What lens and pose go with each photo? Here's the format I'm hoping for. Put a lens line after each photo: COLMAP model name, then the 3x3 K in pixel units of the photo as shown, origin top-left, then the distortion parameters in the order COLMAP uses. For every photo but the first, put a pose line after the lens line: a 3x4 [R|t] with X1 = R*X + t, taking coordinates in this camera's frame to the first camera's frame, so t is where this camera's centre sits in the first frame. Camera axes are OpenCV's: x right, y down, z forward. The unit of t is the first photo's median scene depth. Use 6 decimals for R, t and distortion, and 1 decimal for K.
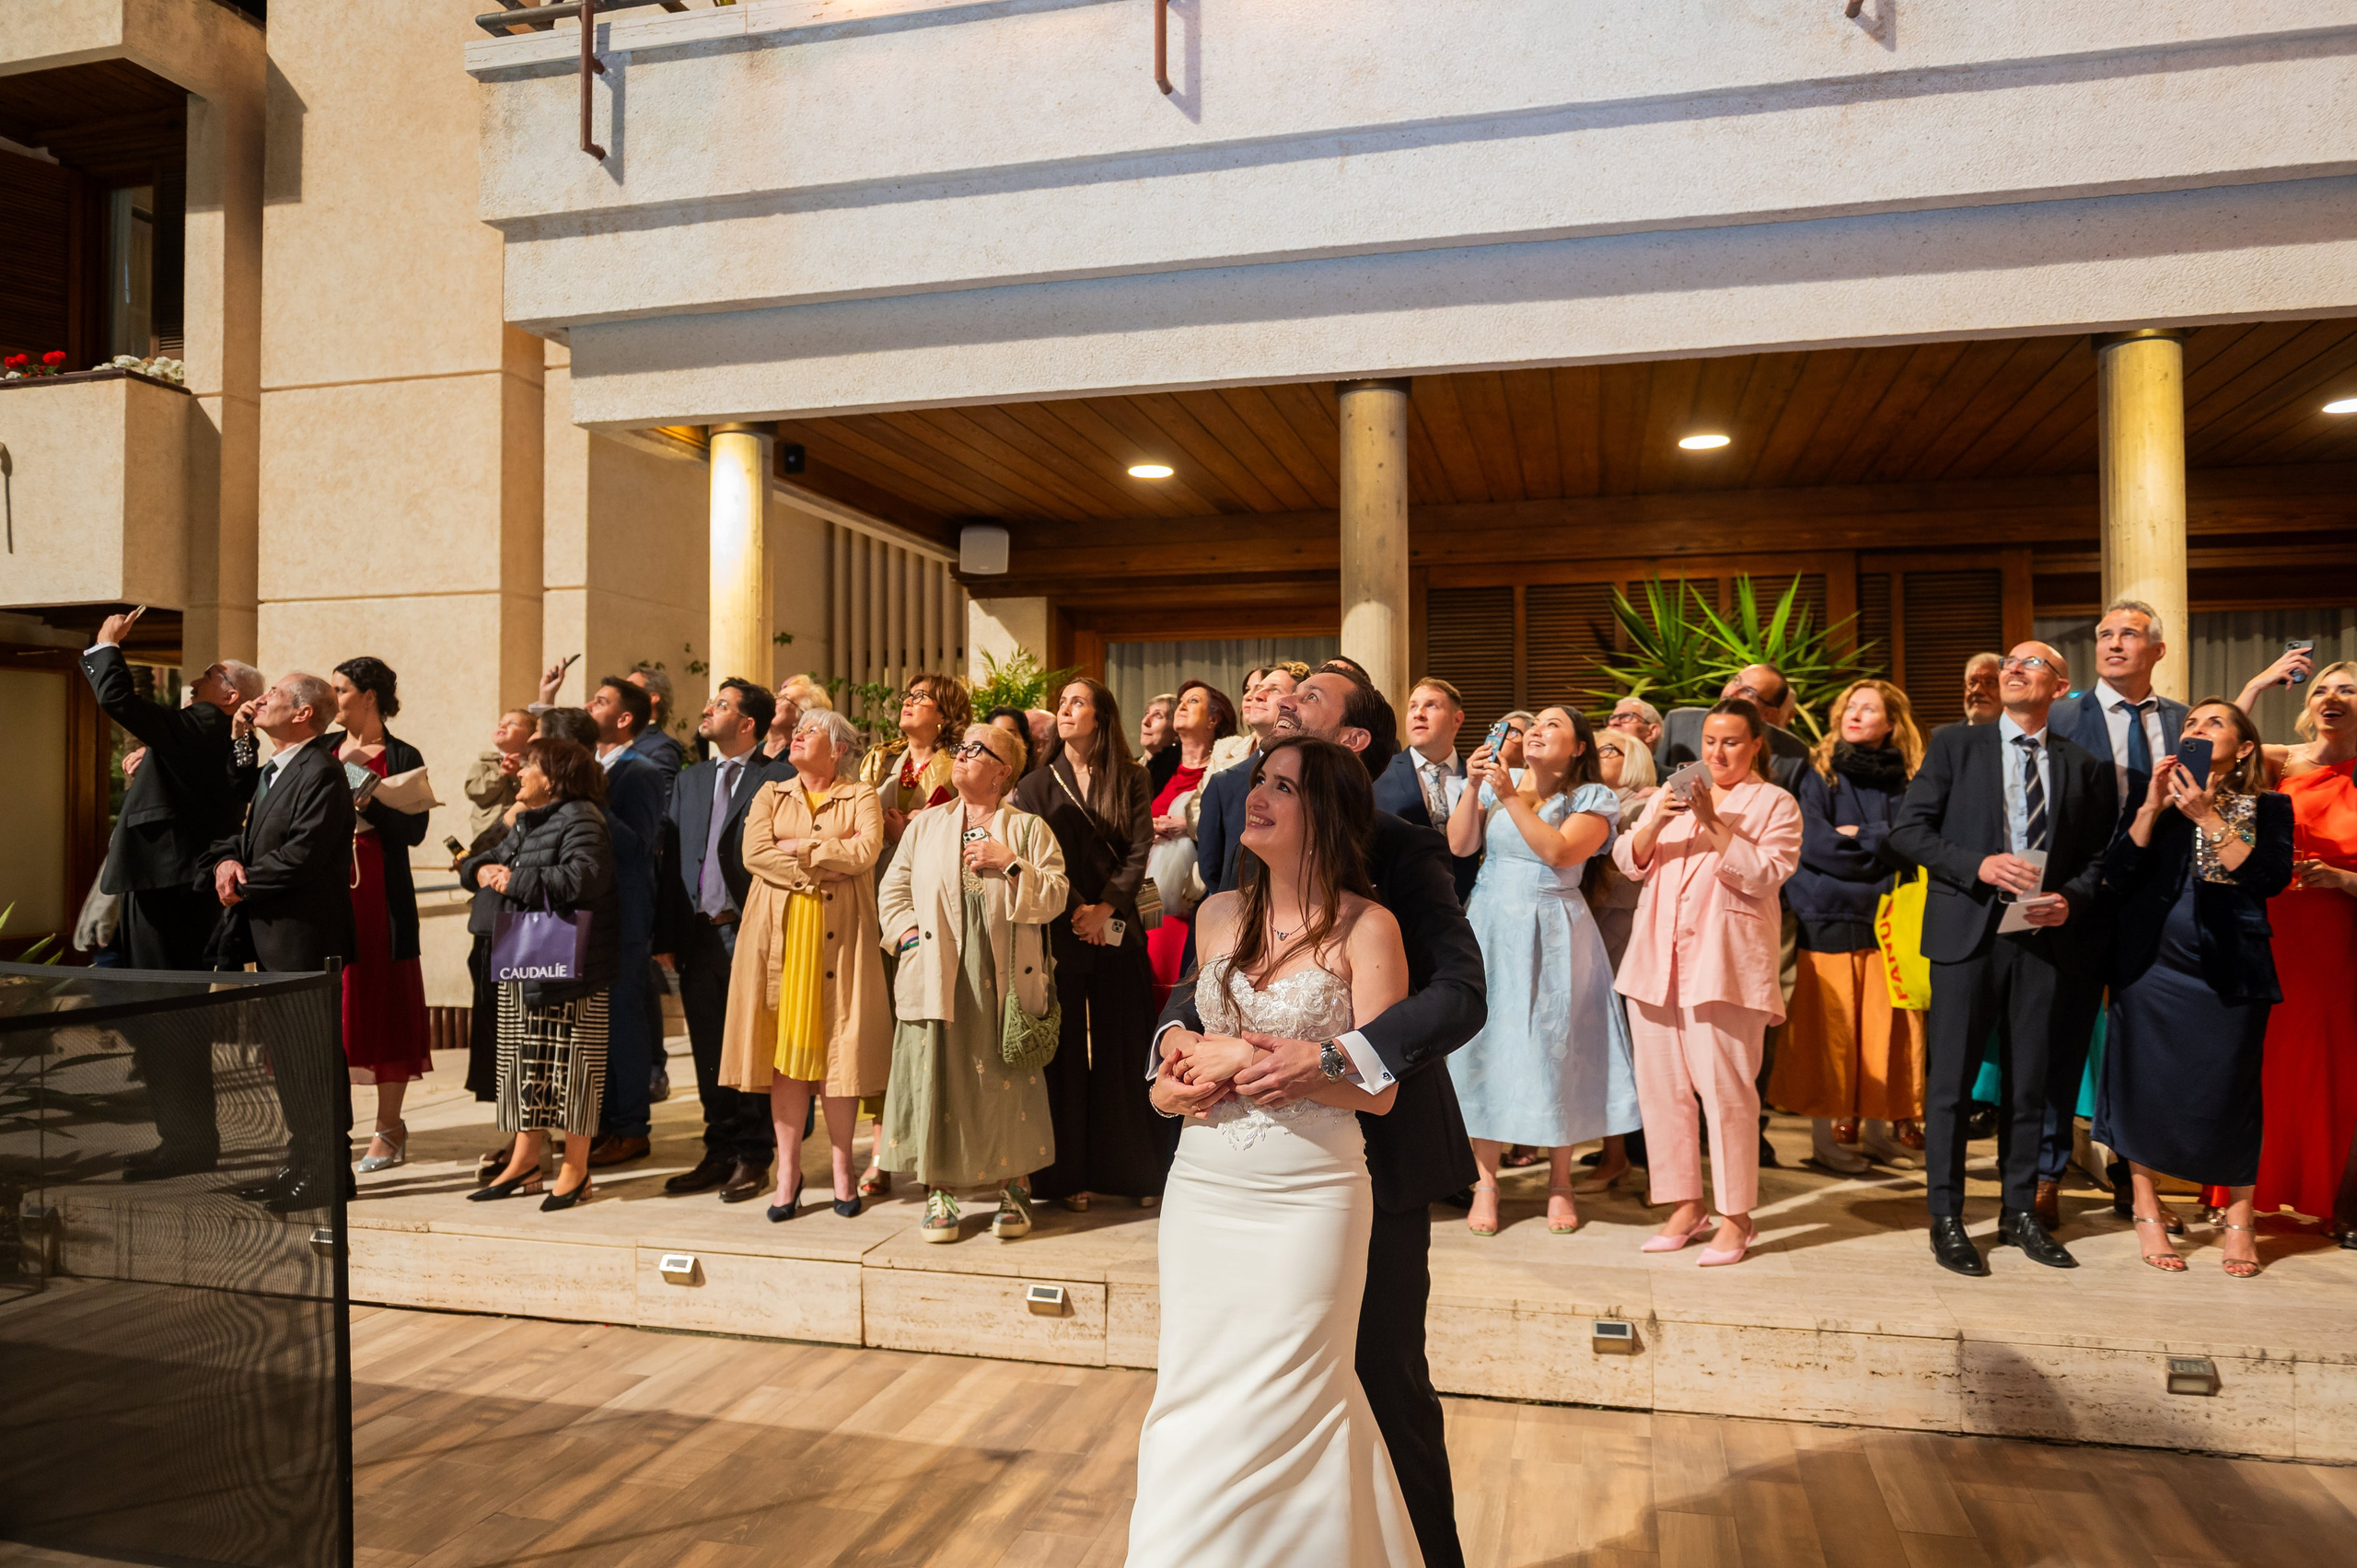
lens RADIAL K [[1673.3, 0, 1178.5], [0, 1673.3, 784.0], [0, 0, 1]] dist [-0.021650, 0.000234]
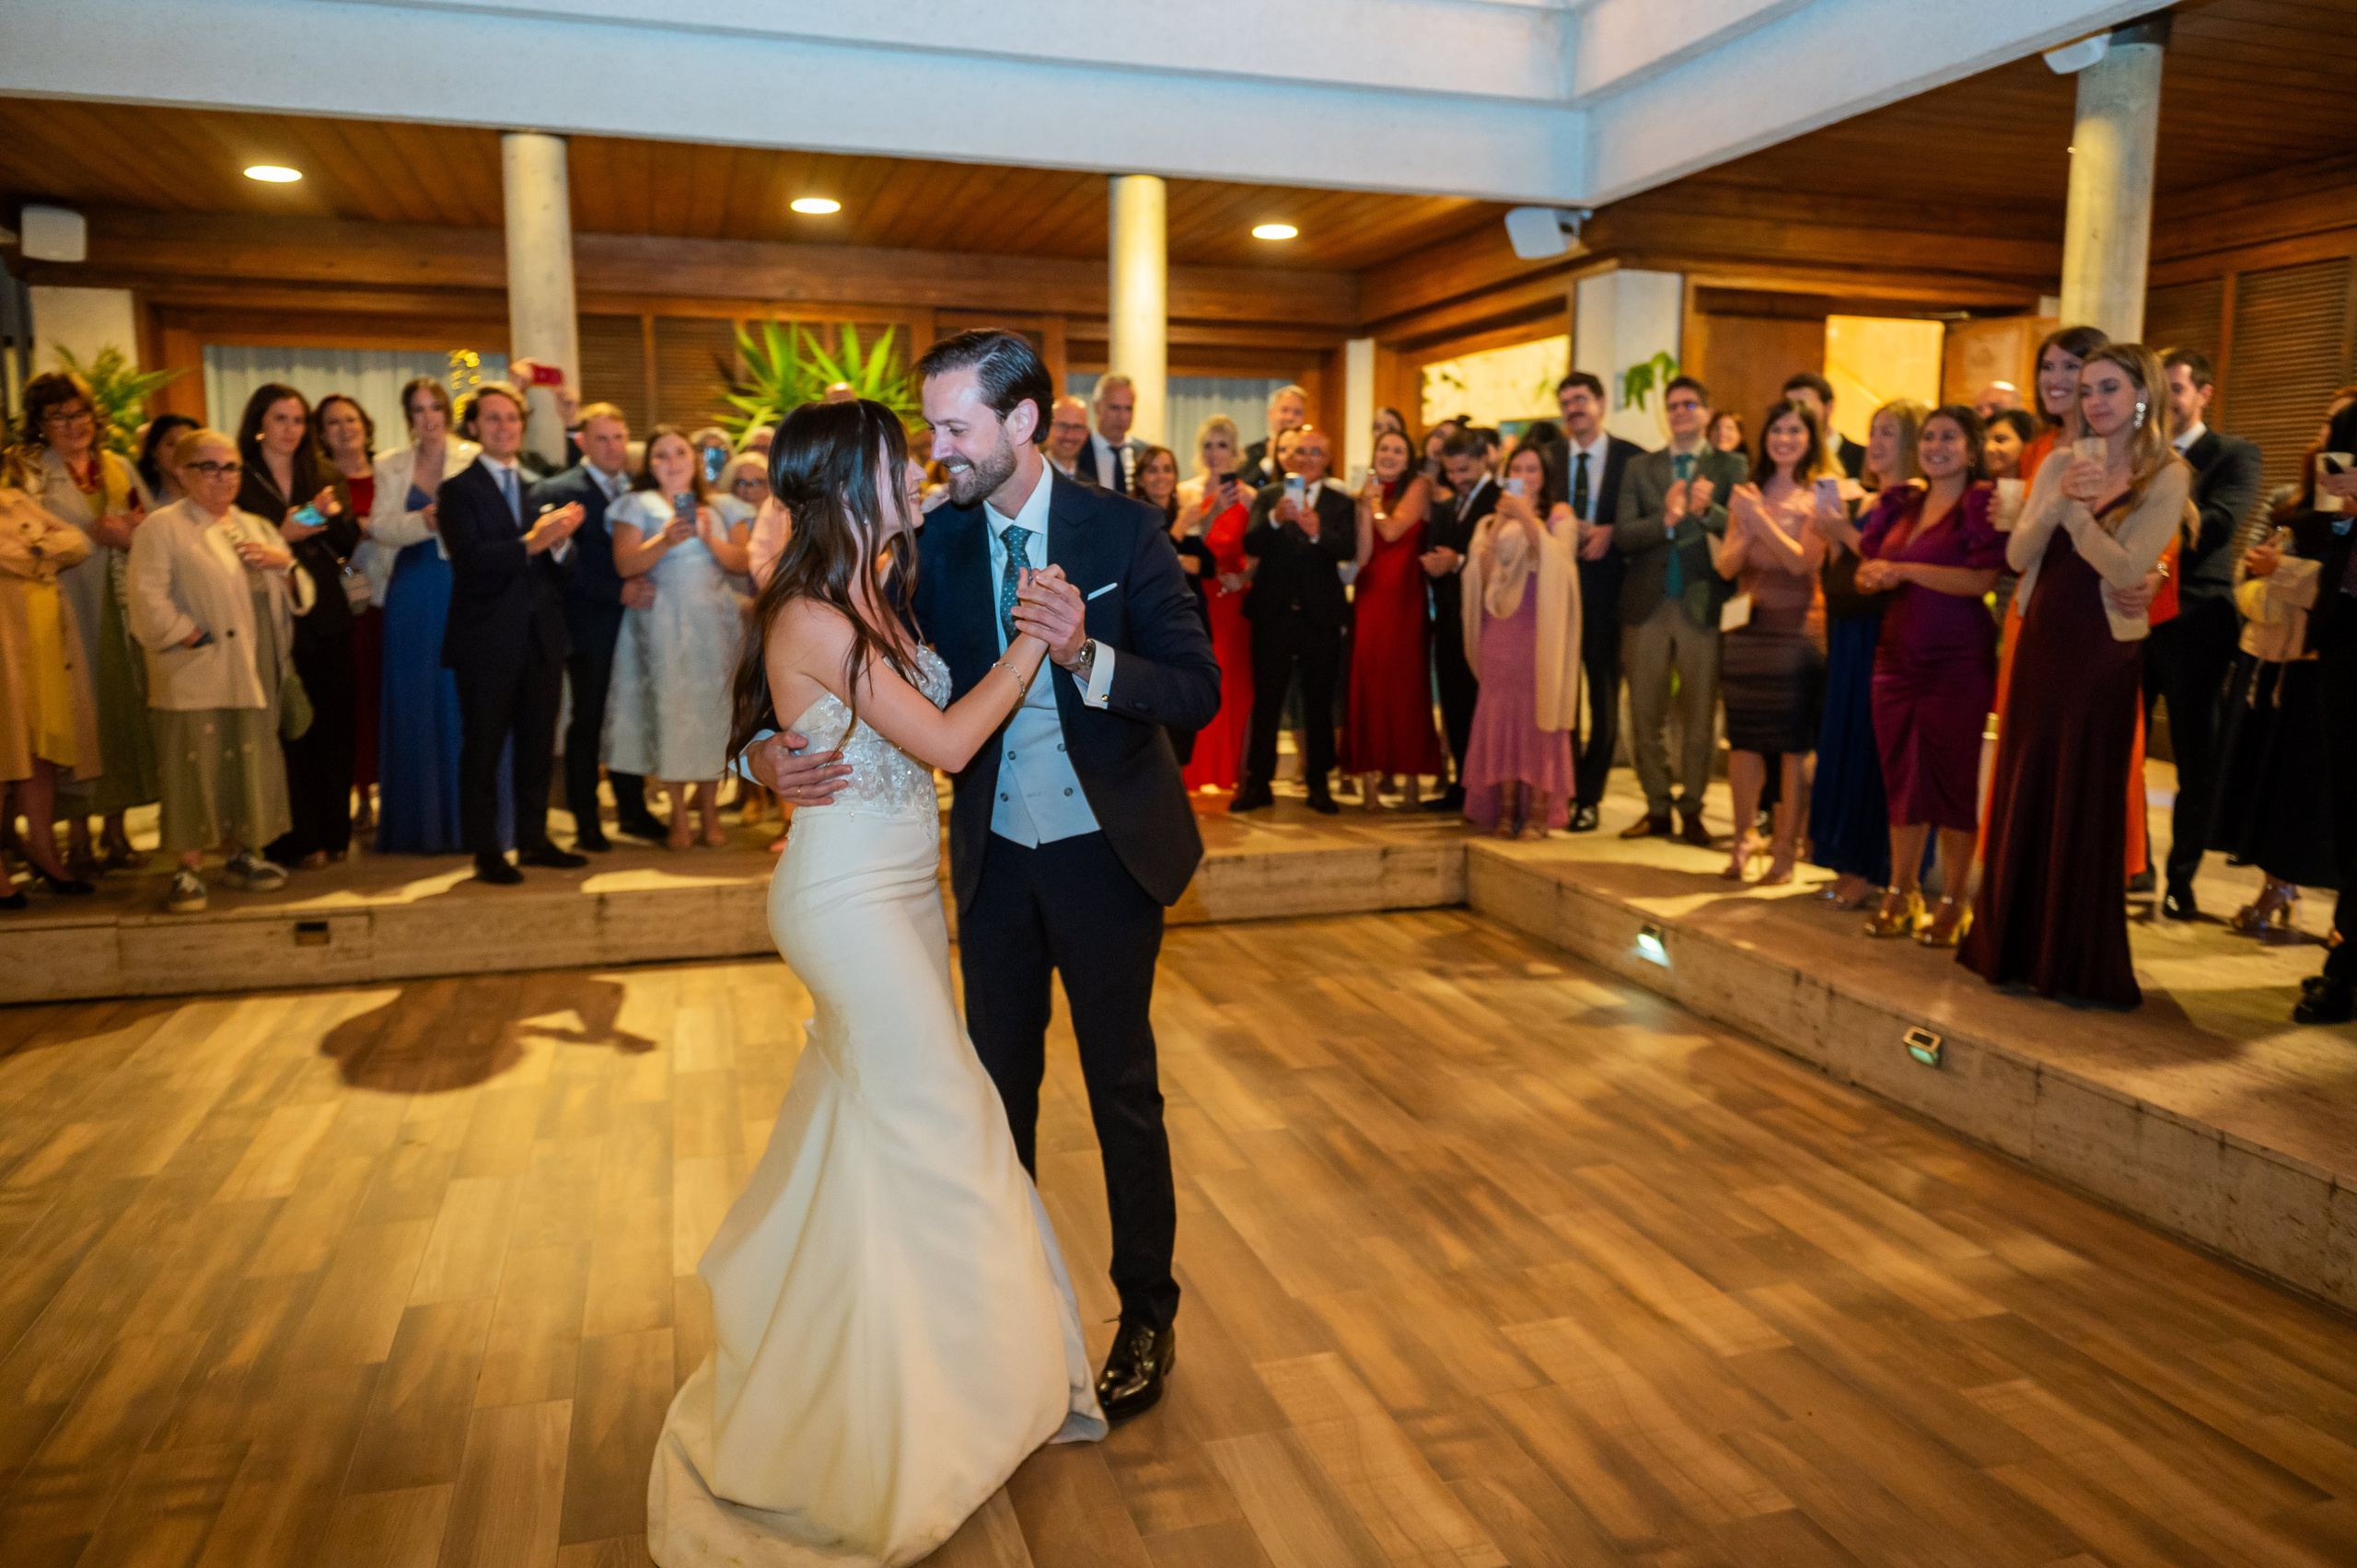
lens RADIAL K [[1665.7, 0, 1178.5], [0, 1665.7, 784.0], [0, 0, 1]] dist [0.004259, 0.000180]
pose [[0.857481, -0.071714, 0.509493, -0.086705], [-0.013588, 0.986737, 0.161758, 0.003844], [-0.514336, -0.145627, 0.845134, -0.172034]]
